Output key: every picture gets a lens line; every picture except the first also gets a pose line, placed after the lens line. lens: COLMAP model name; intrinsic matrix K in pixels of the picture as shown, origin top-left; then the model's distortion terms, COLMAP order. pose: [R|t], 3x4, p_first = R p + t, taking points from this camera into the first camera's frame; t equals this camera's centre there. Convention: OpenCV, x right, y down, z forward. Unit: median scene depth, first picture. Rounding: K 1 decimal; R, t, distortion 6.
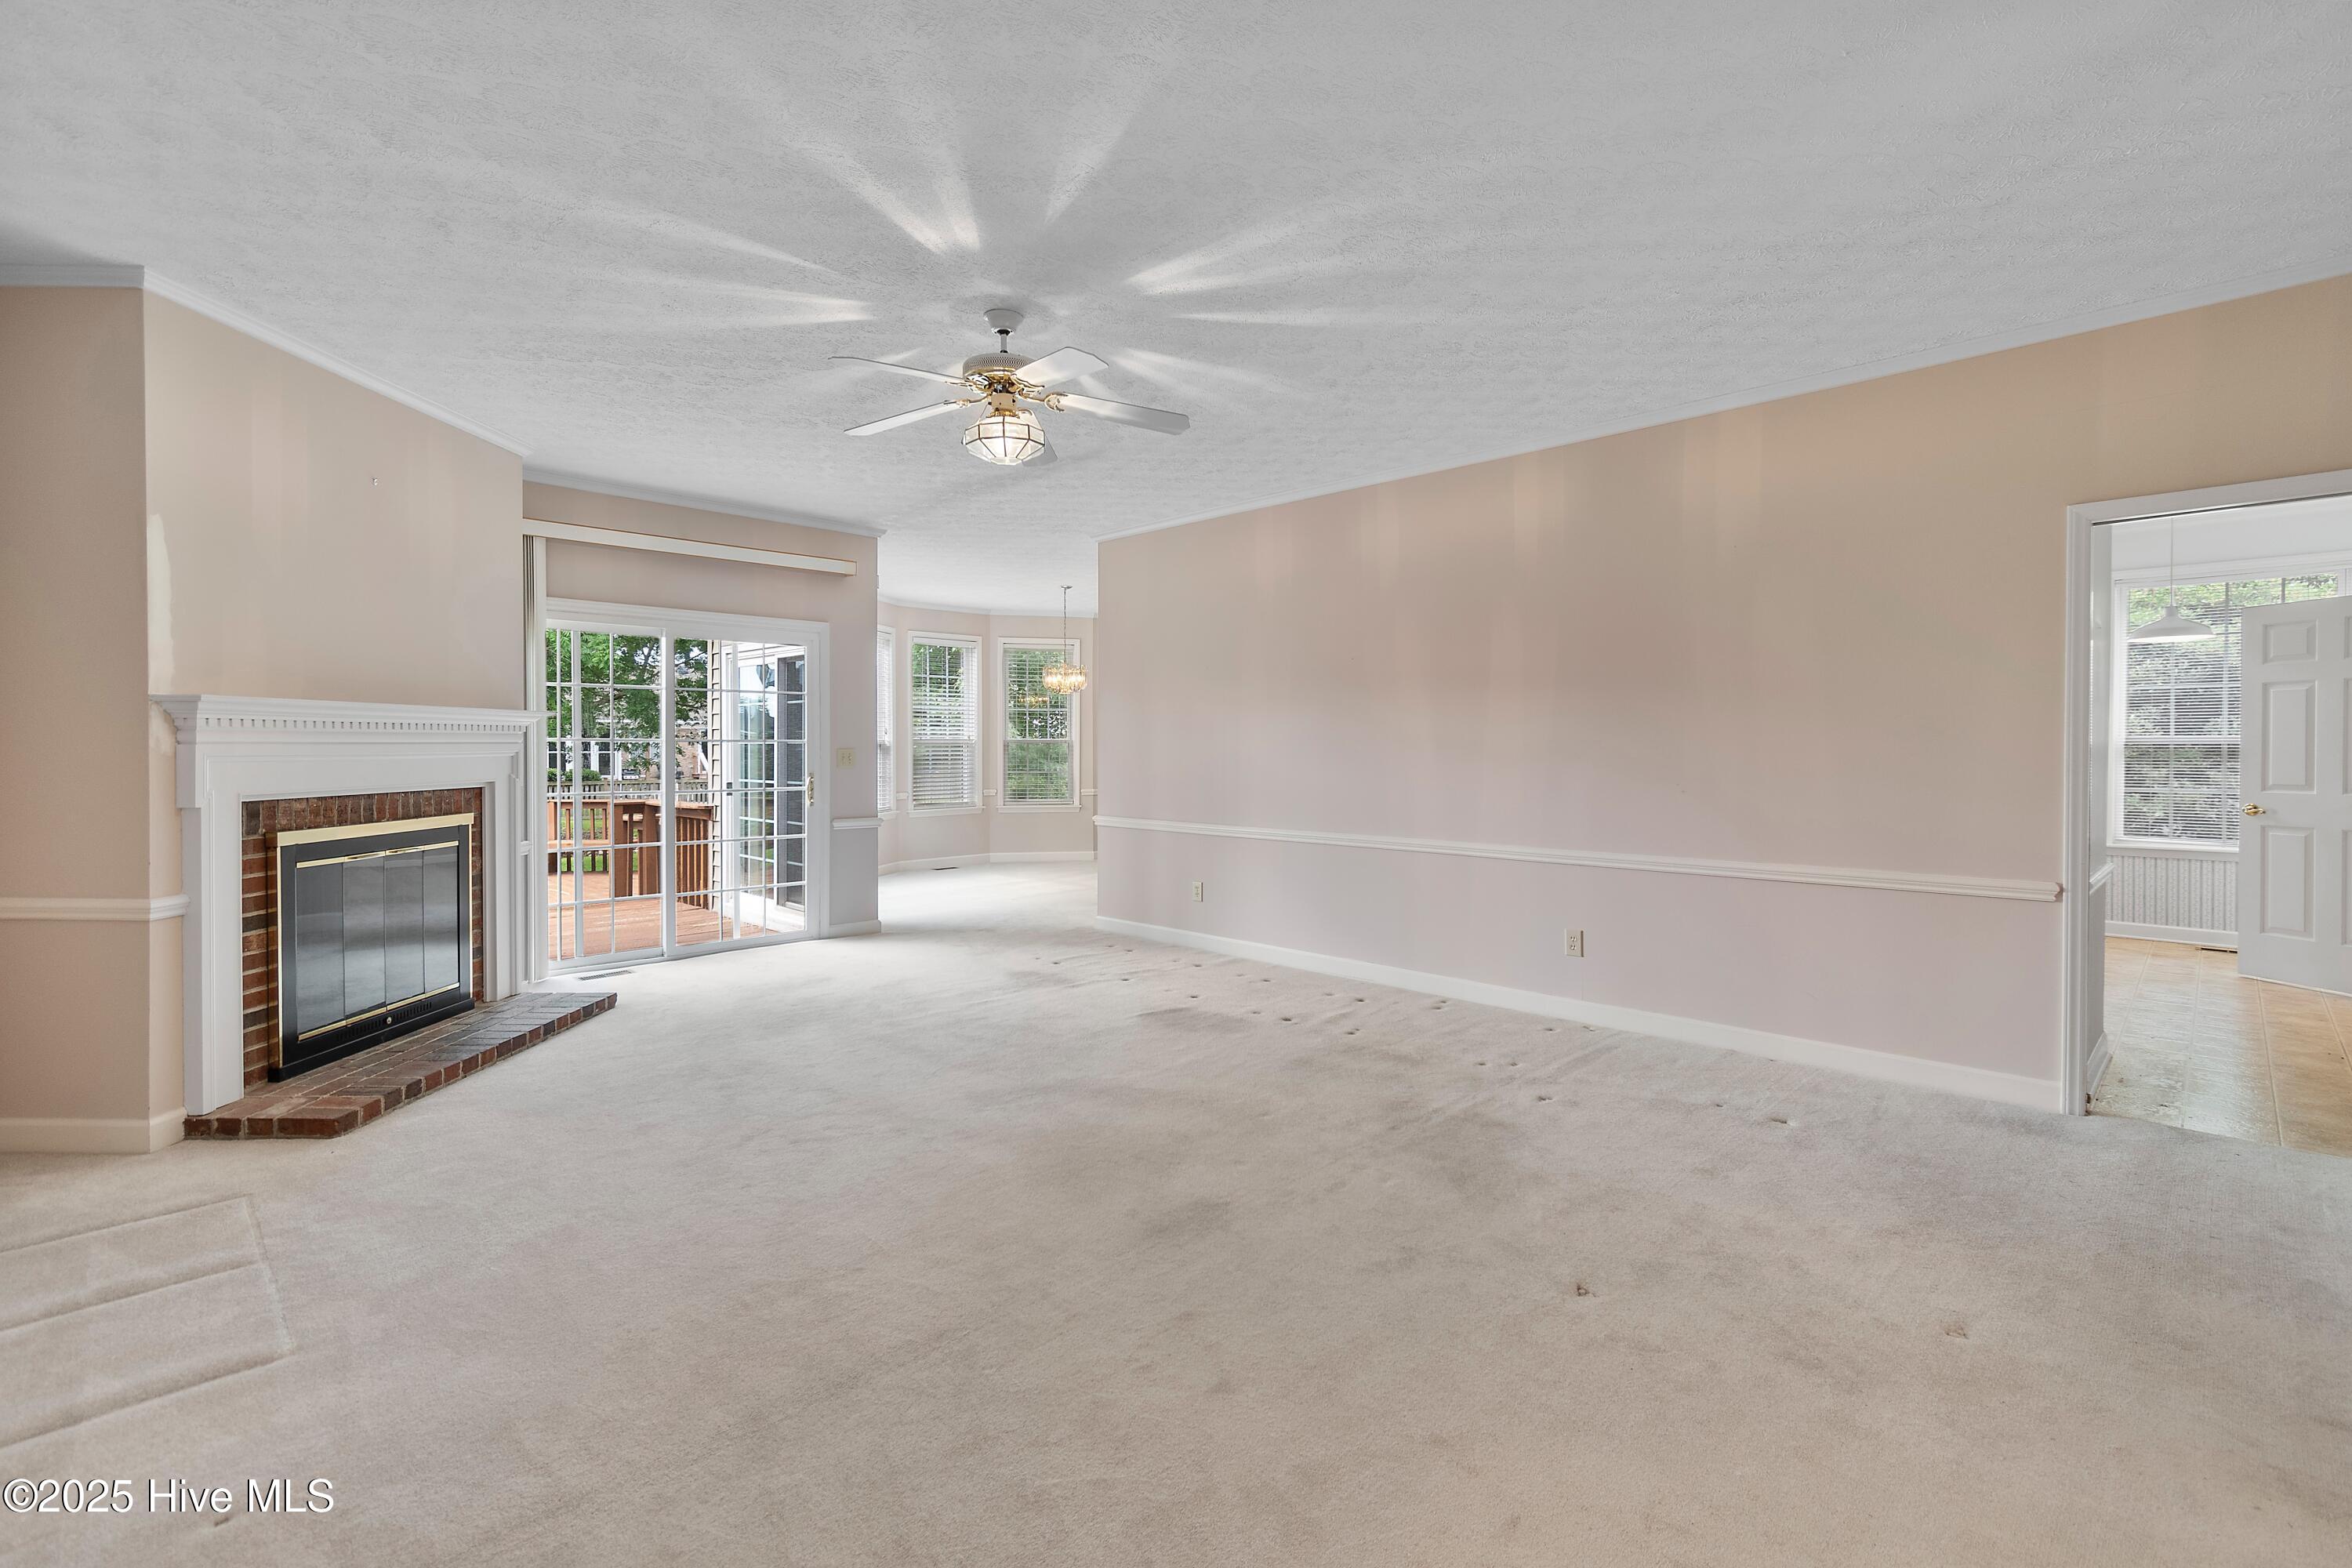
lens RADIAL K [[1047.7, 0, 1173.9], [0, 1047.7, 768.6], [0, 0, 1]] dist [0.006204, -0.000378]
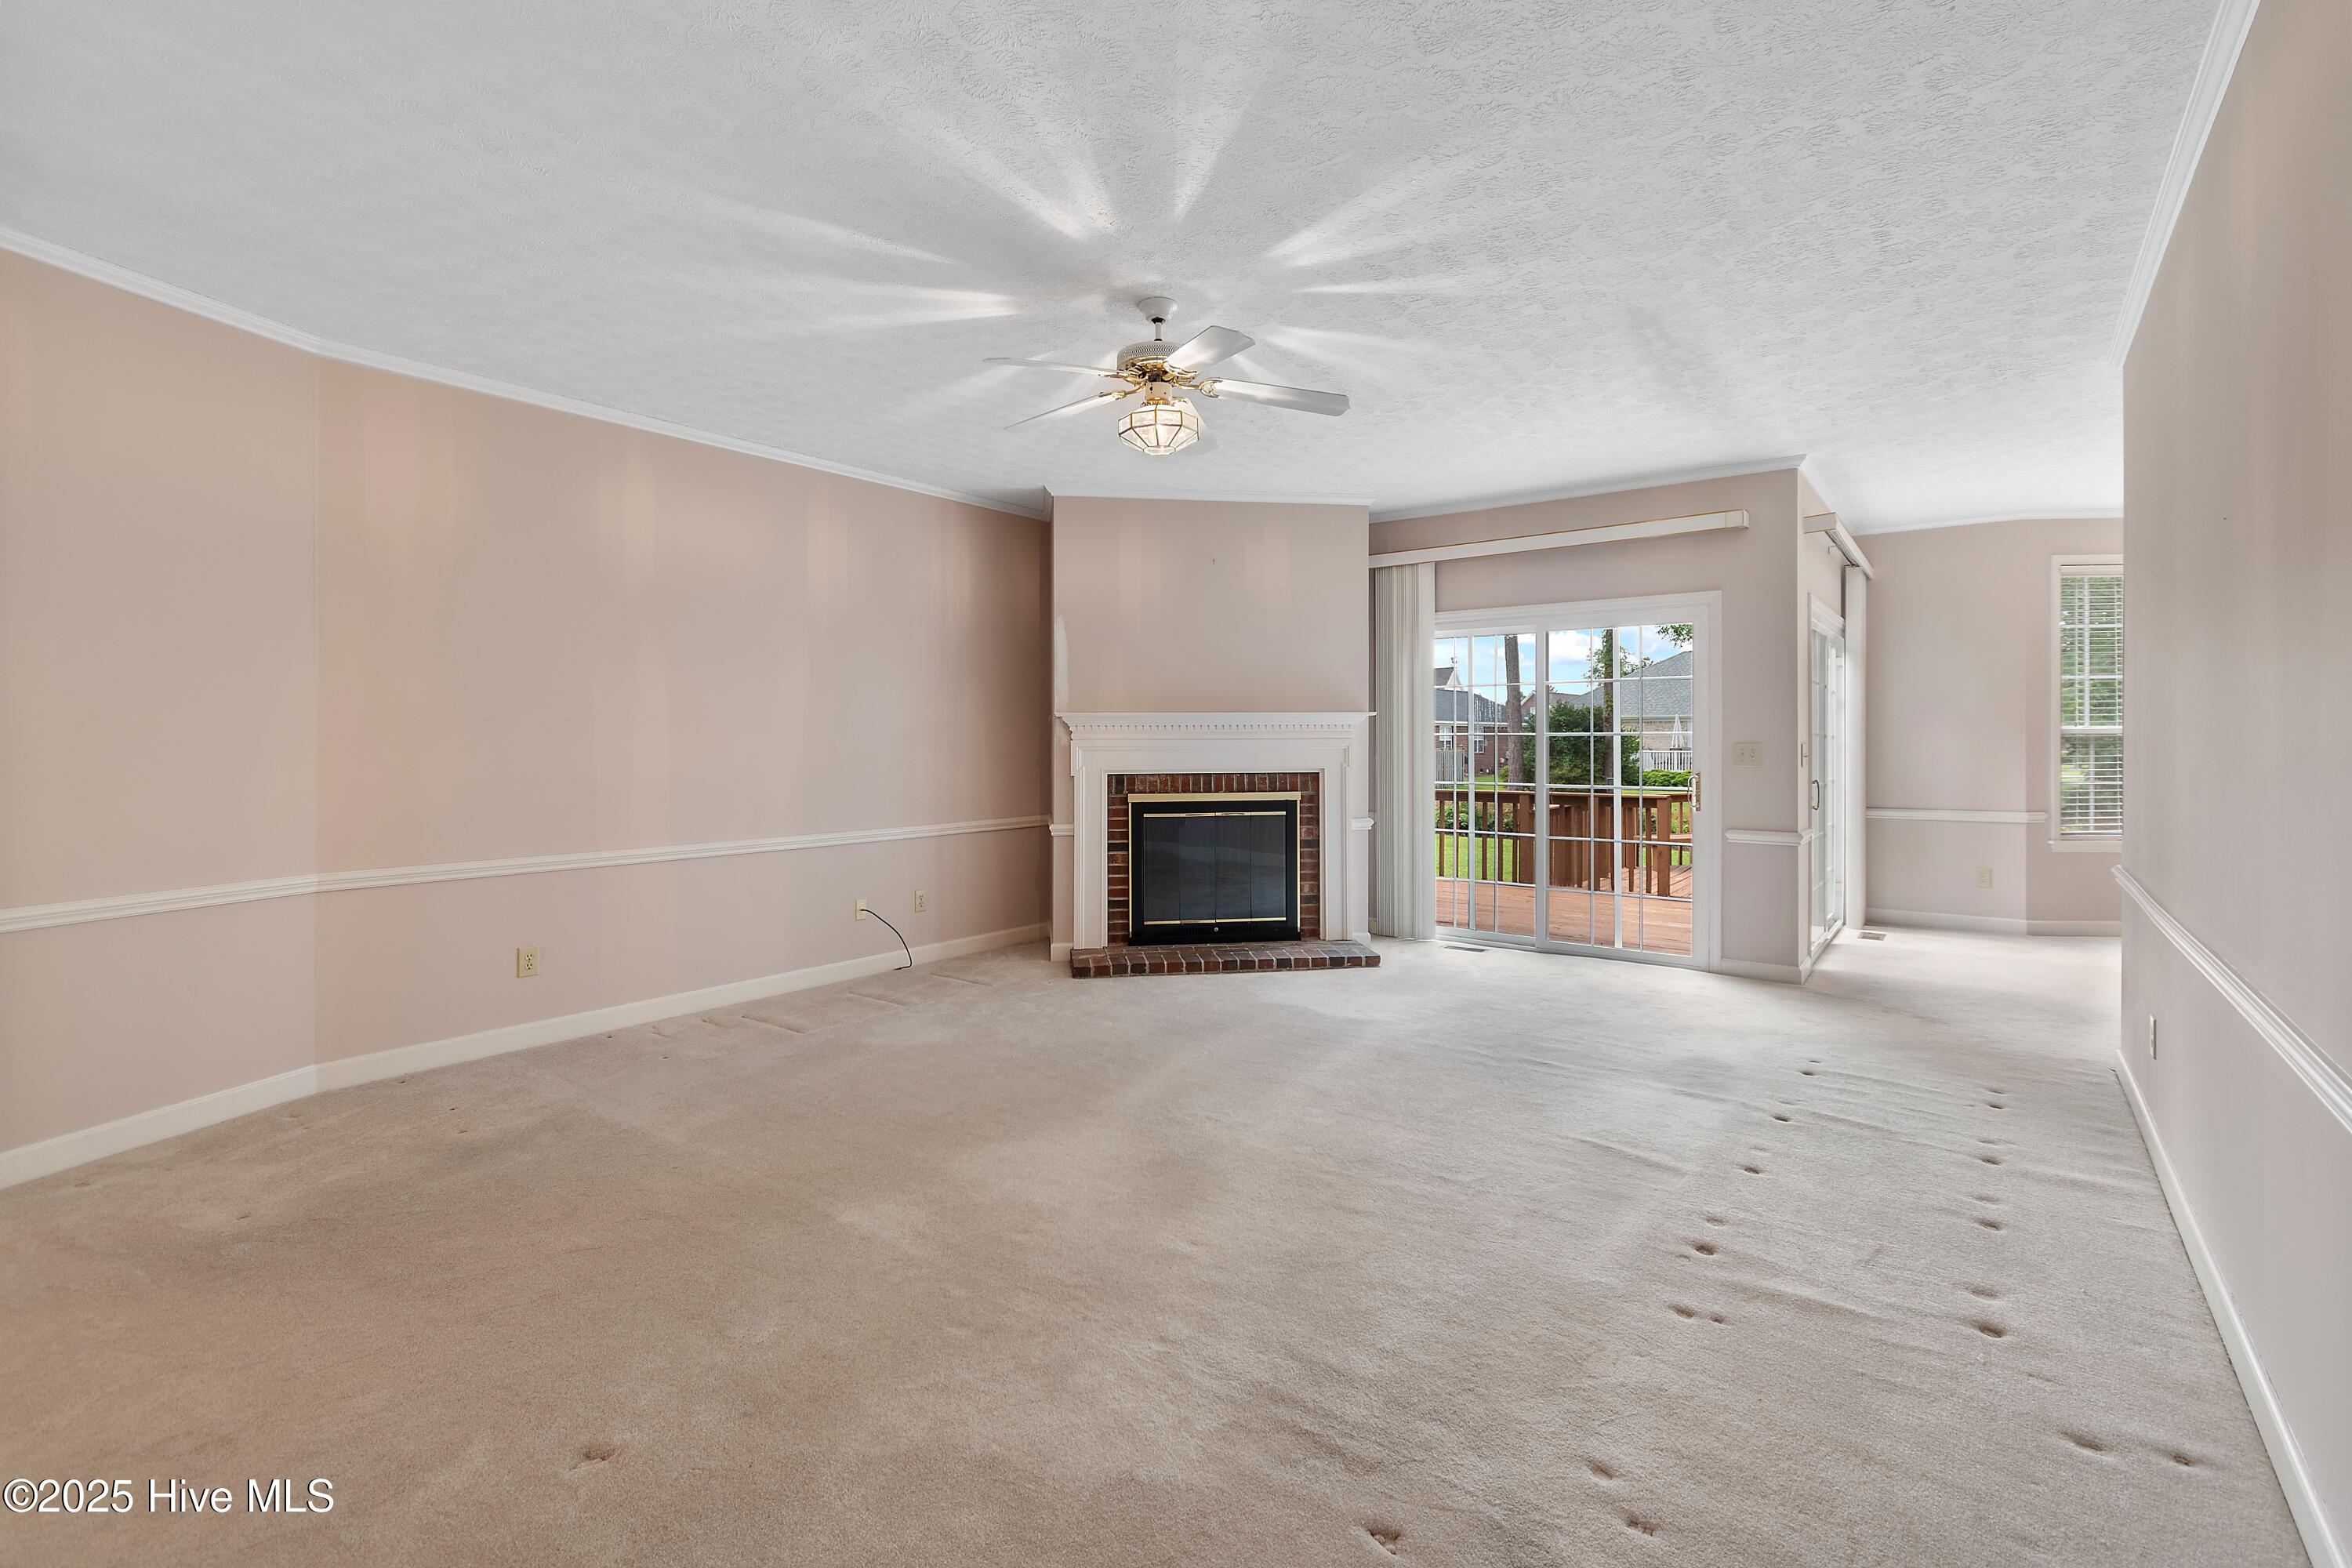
lens RADIAL K [[1047.7, 0, 1192.1], [0, 1047.7, 740.3], [0, 0, 1]] dist [0.006204, -0.000378]
pose [[0.153479, -0.003258, -0.988147, 0.698843], [-0.019400, 0.999792, -0.006310, -0.012821], [0.987961, 0.020139, 0.153384, 0.760687]]
